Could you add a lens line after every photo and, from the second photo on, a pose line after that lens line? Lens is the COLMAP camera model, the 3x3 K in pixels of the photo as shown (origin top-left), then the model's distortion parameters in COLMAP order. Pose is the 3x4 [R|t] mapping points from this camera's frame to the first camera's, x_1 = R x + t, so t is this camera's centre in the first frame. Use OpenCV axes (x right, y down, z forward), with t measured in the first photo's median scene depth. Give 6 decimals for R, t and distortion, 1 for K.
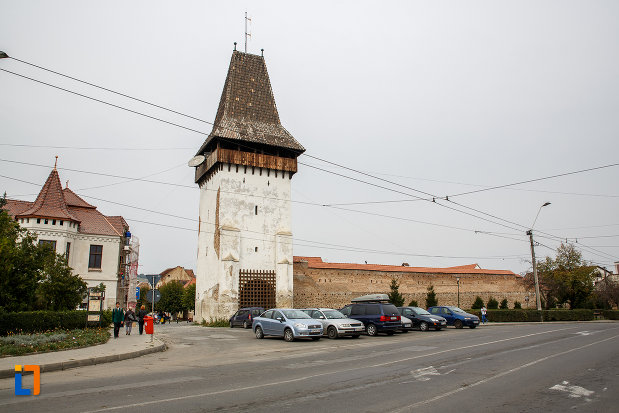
lens RADIAL K [[423.4, 0, 309.5], [0, 423.4, 206.5], [0, 0, 1]] dist [-0.070064, 0.000143]
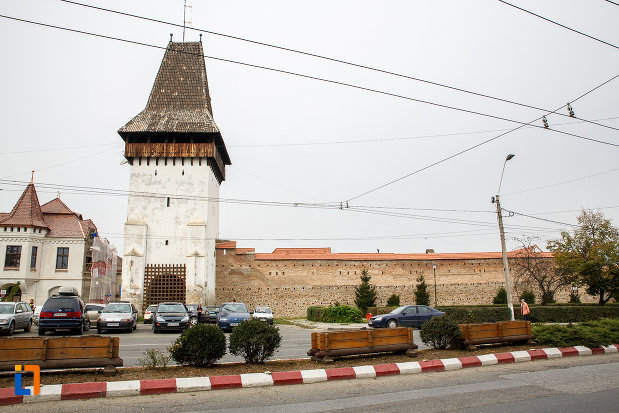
lens RADIAL K [[431.2, 0, 309.5], [0, 431.2, 206.5], [0, 0, 1]] dist [-0.068521, 0.001913]
pose [[0.930261, -0.088495, -0.356067, 0.490973], [0.092227, 0.995717, -0.006517, 0.051992], [0.355118, -0.026776, 0.934438, 0.196931]]
